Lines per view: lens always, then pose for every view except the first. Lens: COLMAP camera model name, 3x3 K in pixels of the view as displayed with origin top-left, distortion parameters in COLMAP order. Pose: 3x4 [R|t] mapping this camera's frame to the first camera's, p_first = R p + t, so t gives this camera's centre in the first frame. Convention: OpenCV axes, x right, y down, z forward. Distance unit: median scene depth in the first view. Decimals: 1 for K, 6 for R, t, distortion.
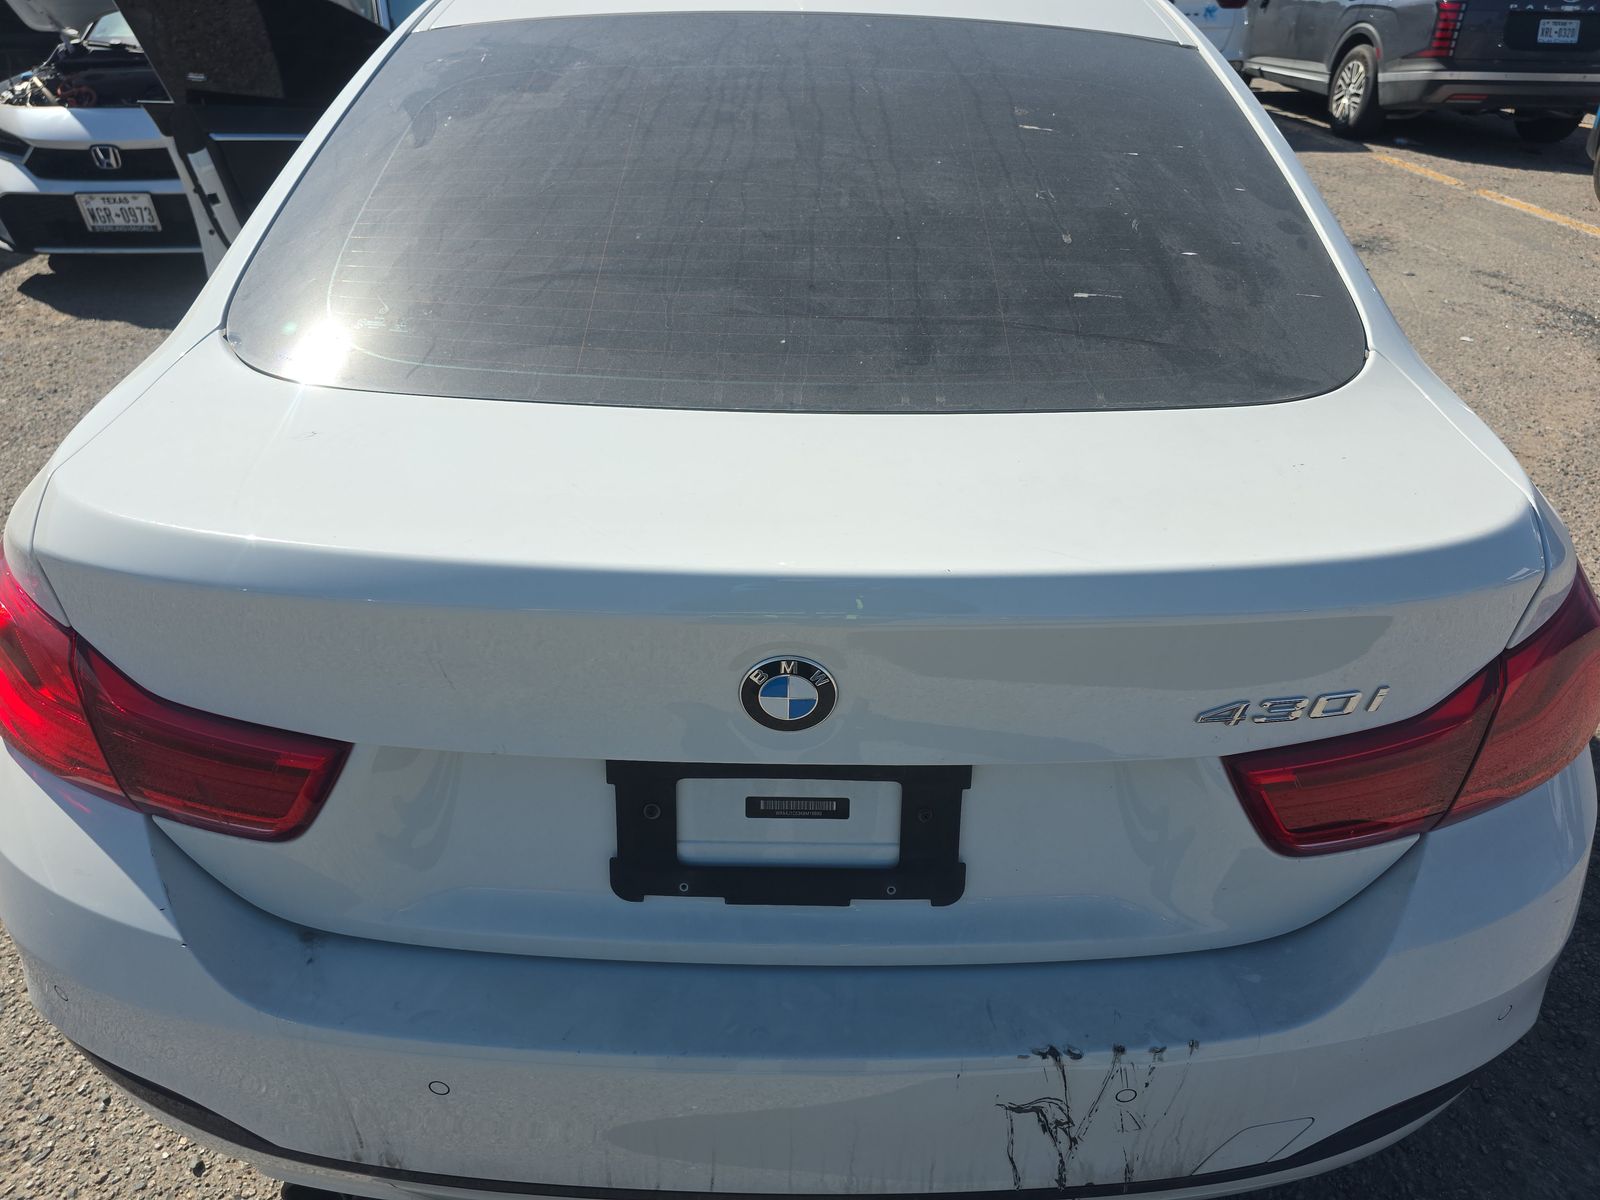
lens RADIAL K [[1102.6, 0, 814.0], [0, 1102.6, 618.9], [0, 0, 1]] dist [0.016908, -0.014851]
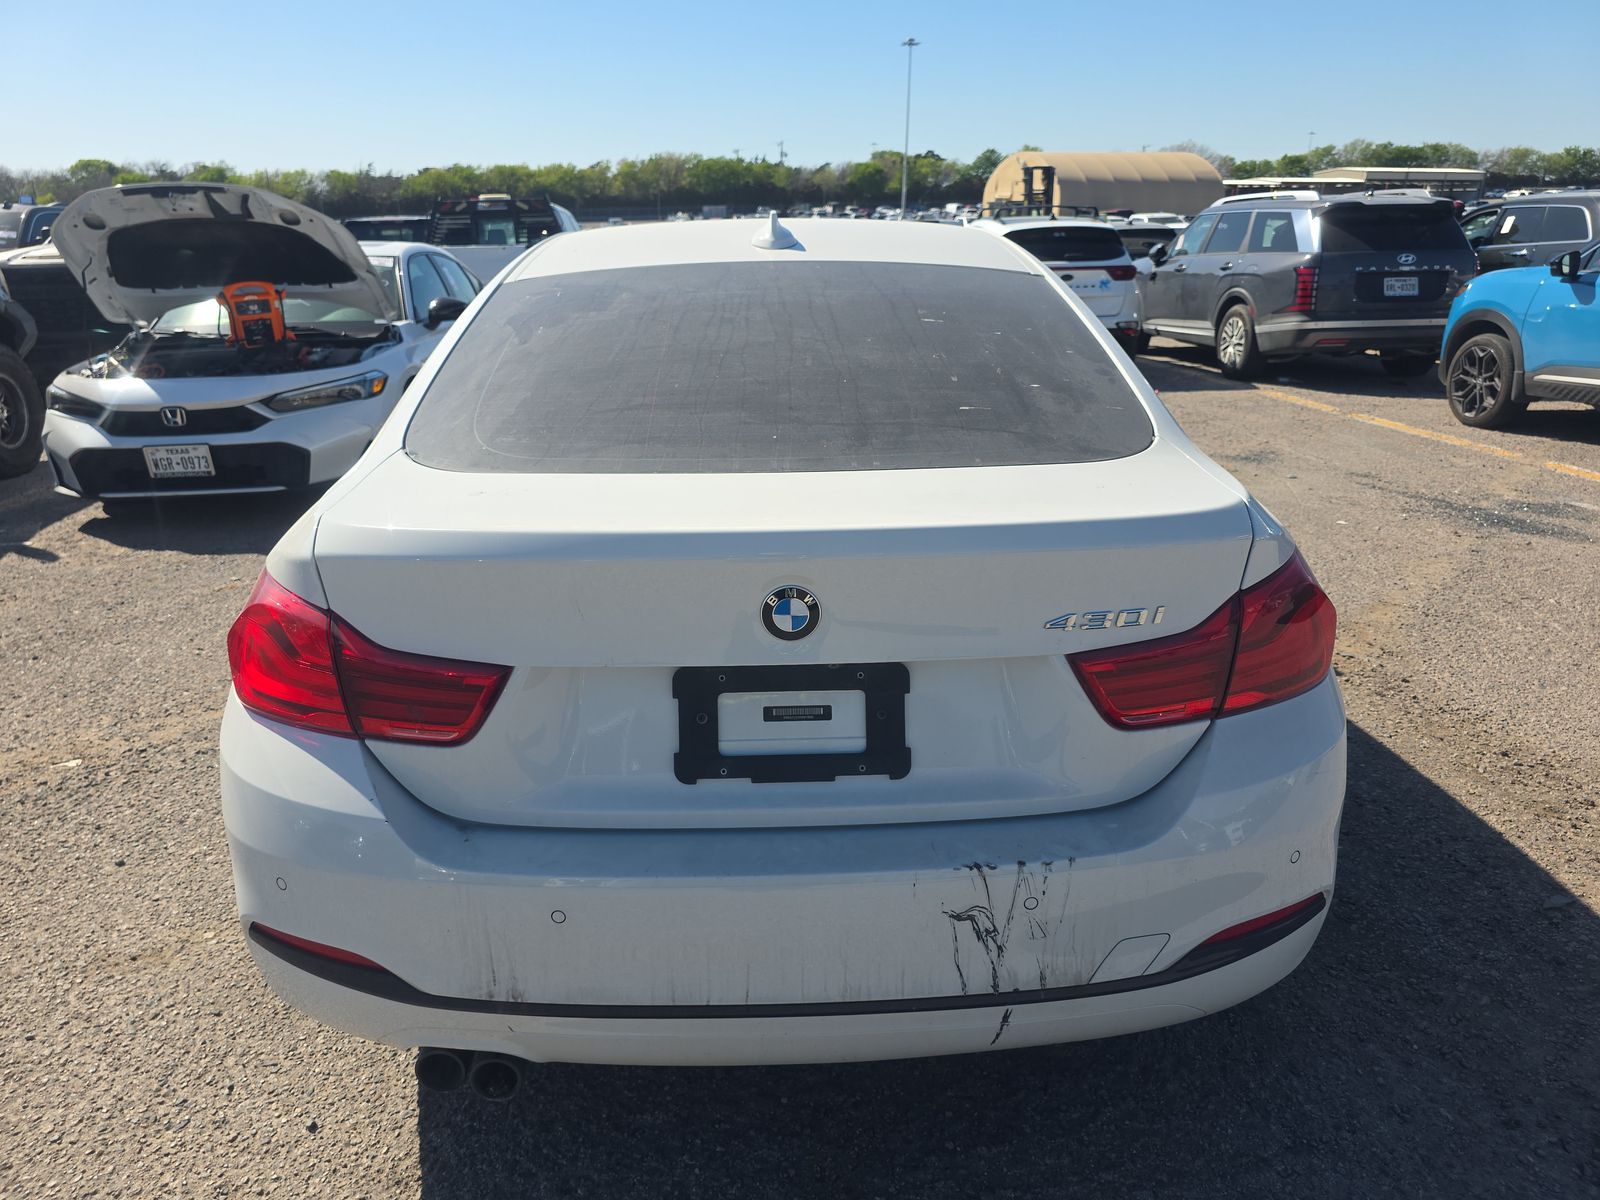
lens RADIAL K [[1089.2, 0, 800.0], [0, 1089.2, 600.0], [0, 0, 1]] dist [0.046141, -0.041192]
pose [[0.999022, -0.038576, 0.021616, -0.027186], [0.042563, 0.971402, -0.233594, 0.266296], [-0.011987, 0.234285, 0.972094, -0.356804]]
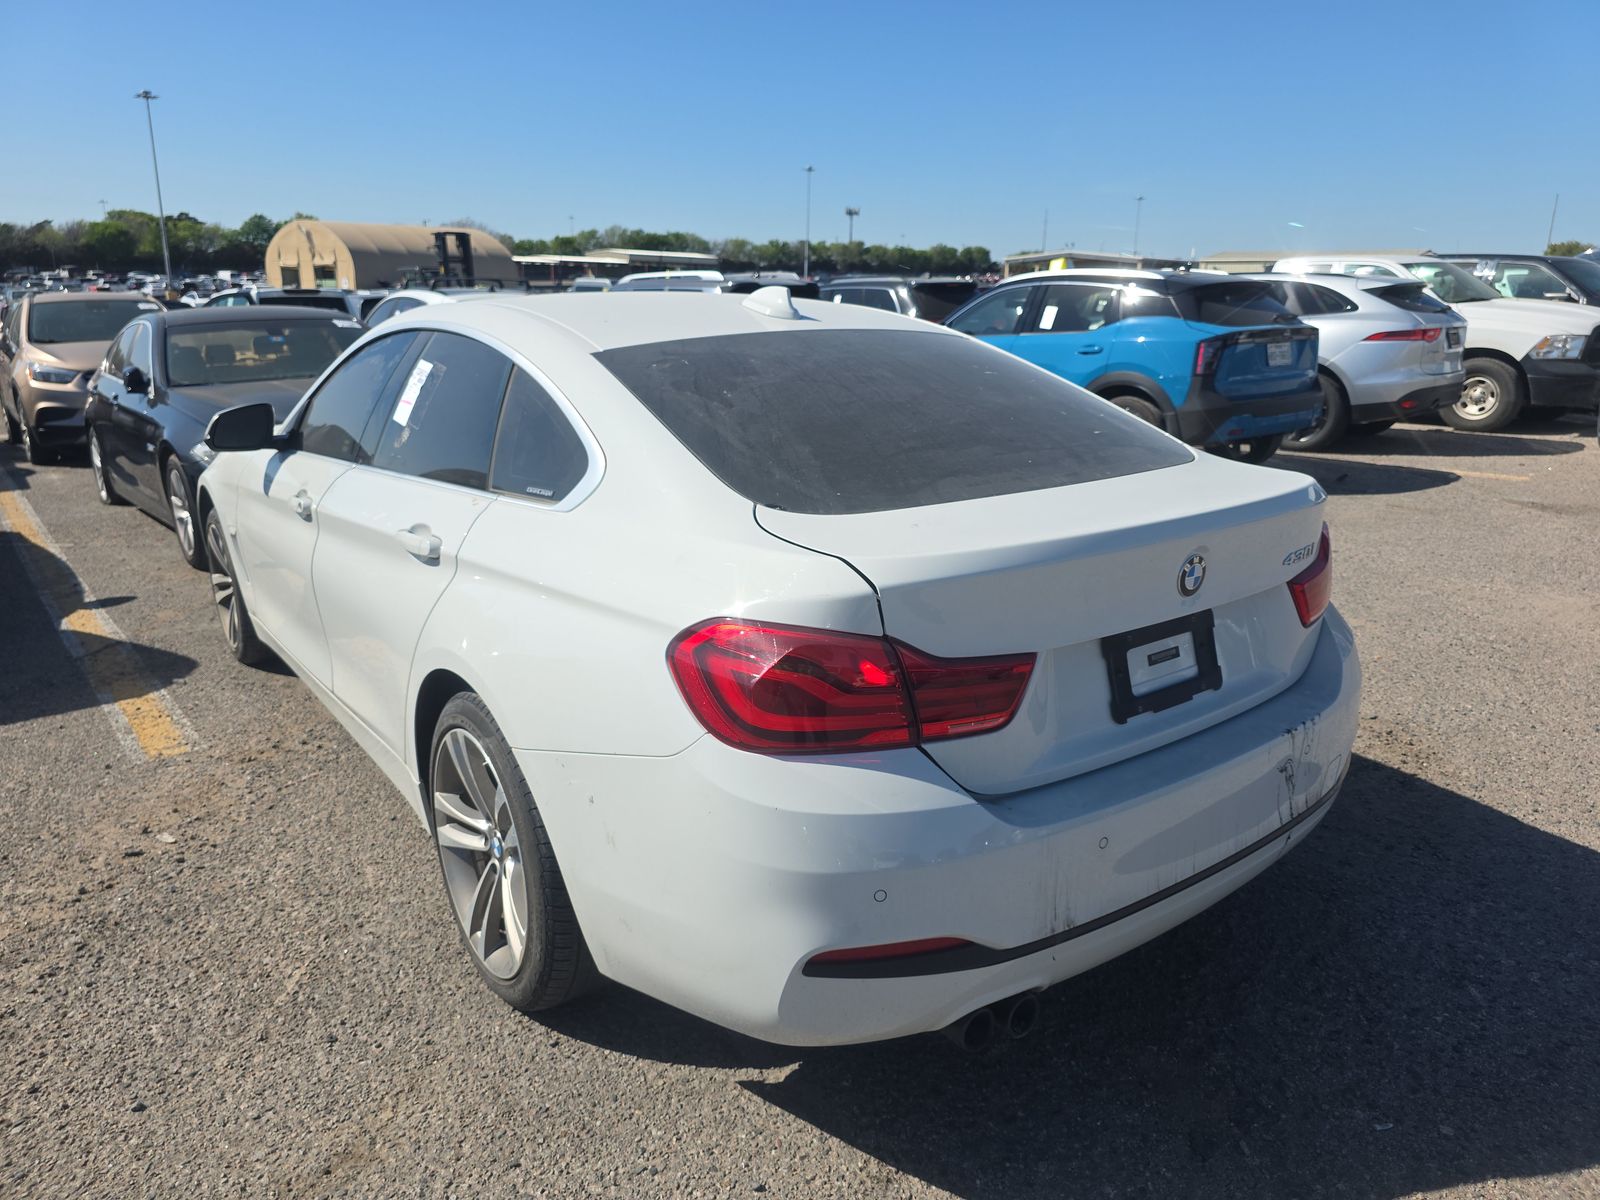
lens RADIAL K [[1089.2, 0, 800.0], [0, 1089.2, 600.0], [0, 0, 1]] dist [0.046141, -0.041192]
pose [[0.800070, -0.182234, 0.571558, -1.209580], [0.336359, 0.925168, -0.175860, 0.147343], [-0.496740, 0.332949, 0.801495, -0.227772]]
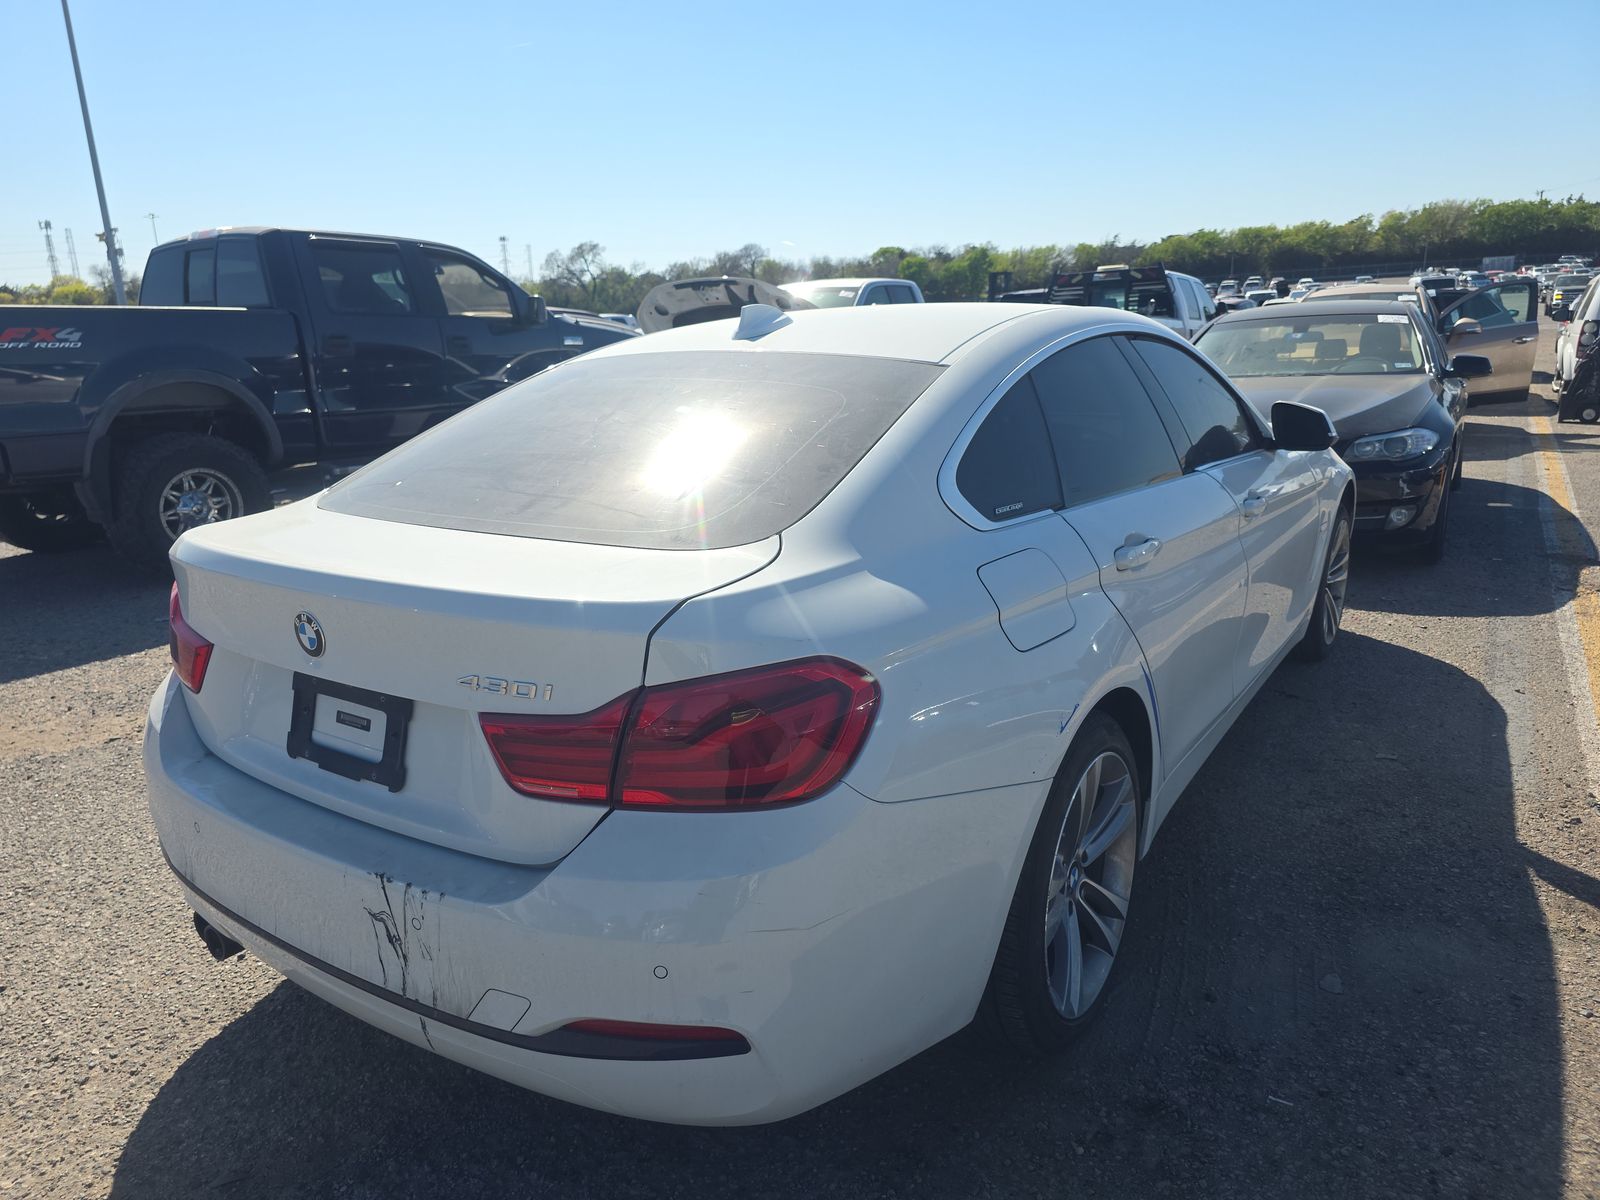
lens RADIAL K [[1123.1, 0, 800.0], [0, 1123.1, 600.0], [0, 0, 1]] dist [0.006543, -0.005724]
pose [[0.817579, 0.094154, -0.568067, 1.198672], [-0.261017, 0.939961, -0.219871, 0.143616], [0.513259, 0.328037, 0.793068, -0.136739]]
